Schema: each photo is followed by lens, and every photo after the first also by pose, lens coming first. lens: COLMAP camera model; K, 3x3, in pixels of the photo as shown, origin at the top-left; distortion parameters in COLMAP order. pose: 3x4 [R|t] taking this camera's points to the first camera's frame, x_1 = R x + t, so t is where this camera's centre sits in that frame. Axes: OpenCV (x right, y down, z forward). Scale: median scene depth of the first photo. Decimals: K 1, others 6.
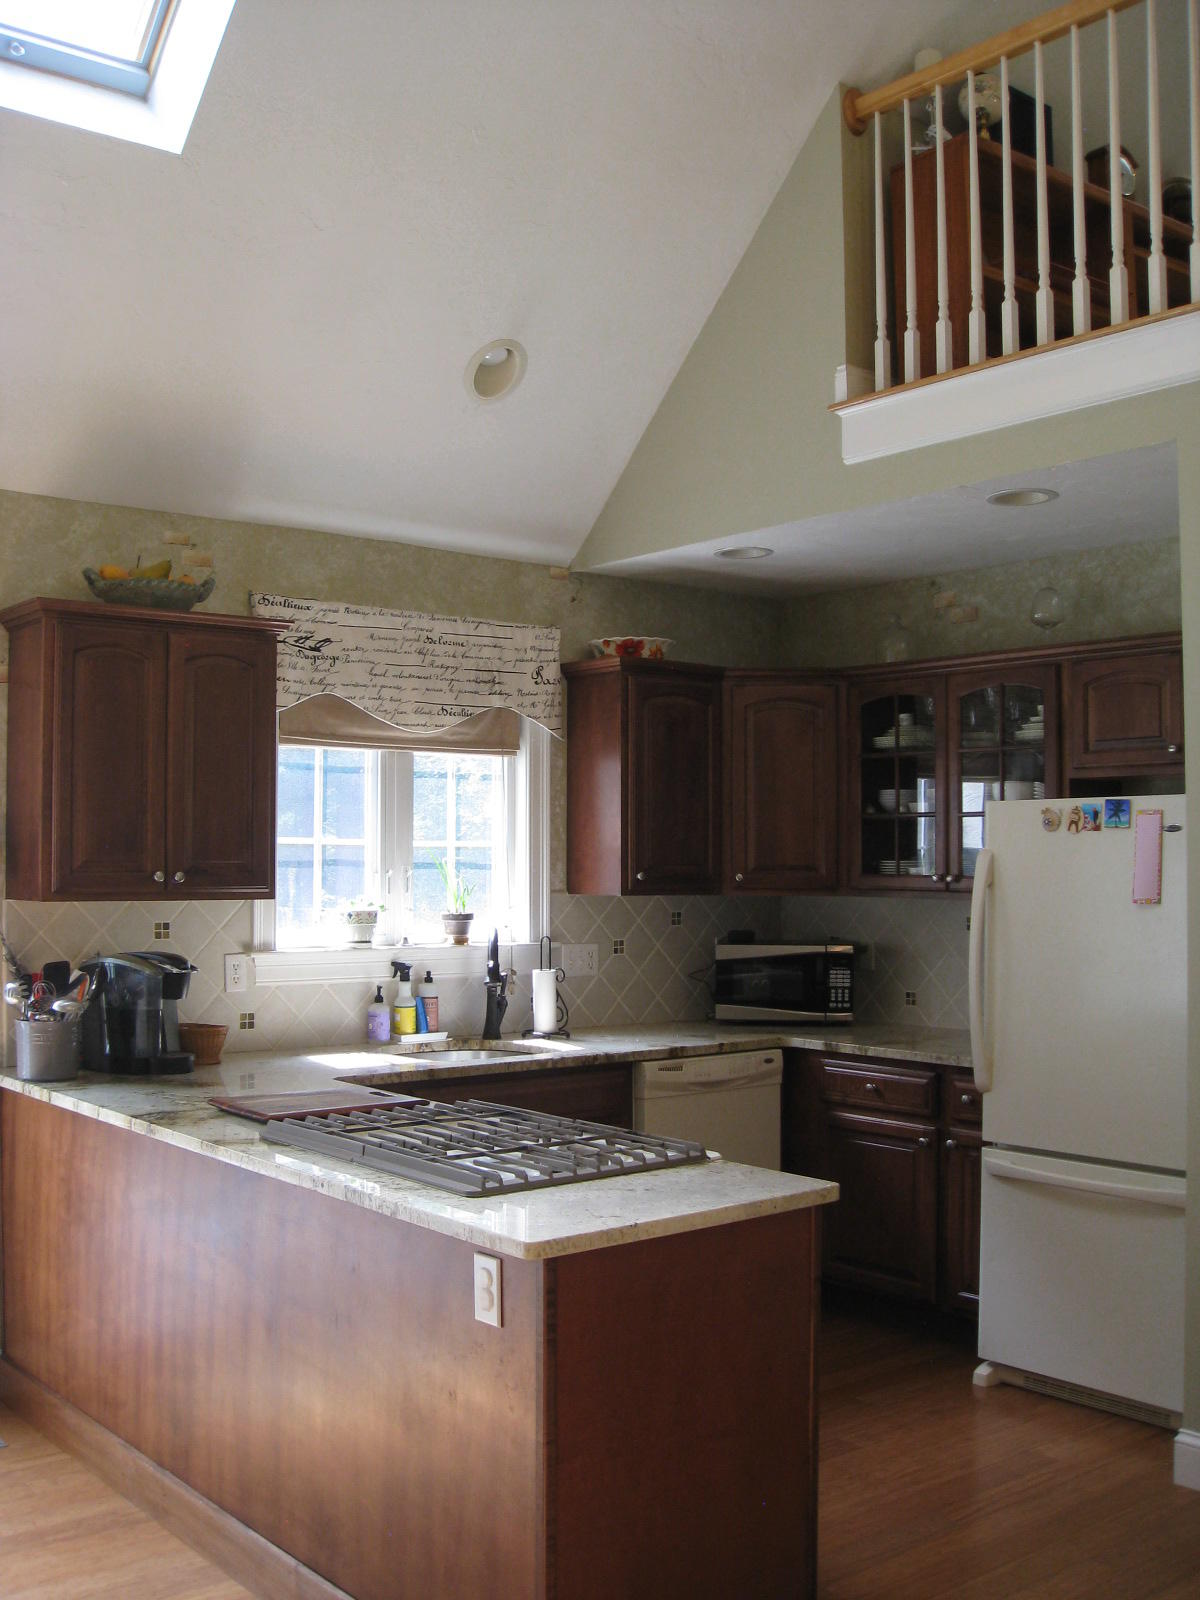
lens RADIAL K [[1634.1, 0, 600.0], [0, 1634.1, 800.0], [0, 0, 1]] dist [-0.181069, 0.152684]
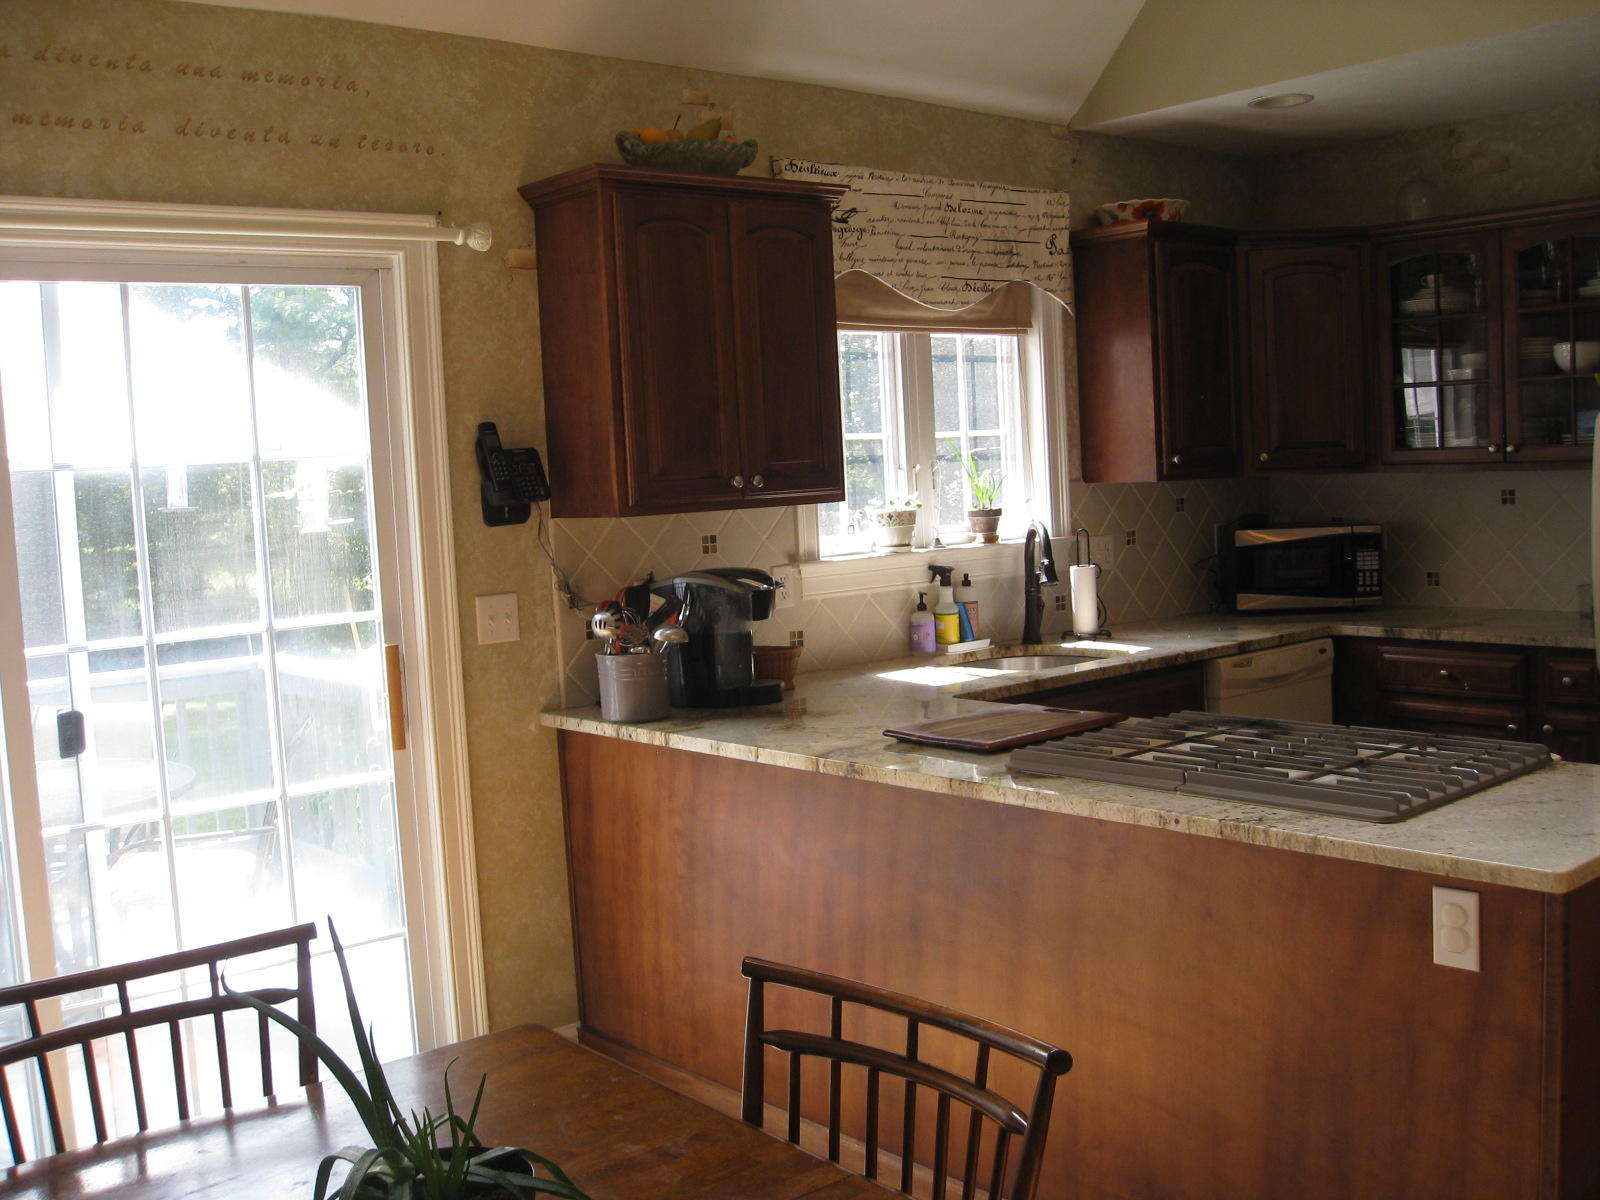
lens RADIAL K [[1634.1, 0, 800.0], [0, 1634.1, 600.0], [0, 0, 1]] dist [-0.181069, 0.152684]
pose [[0.998517, -0.051272, 0.018284, -0.216570], [0.048689, 0.991435, 0.121185, 0.004339], [-0.024341, -0.120115, 0.992461, 0.092224]]
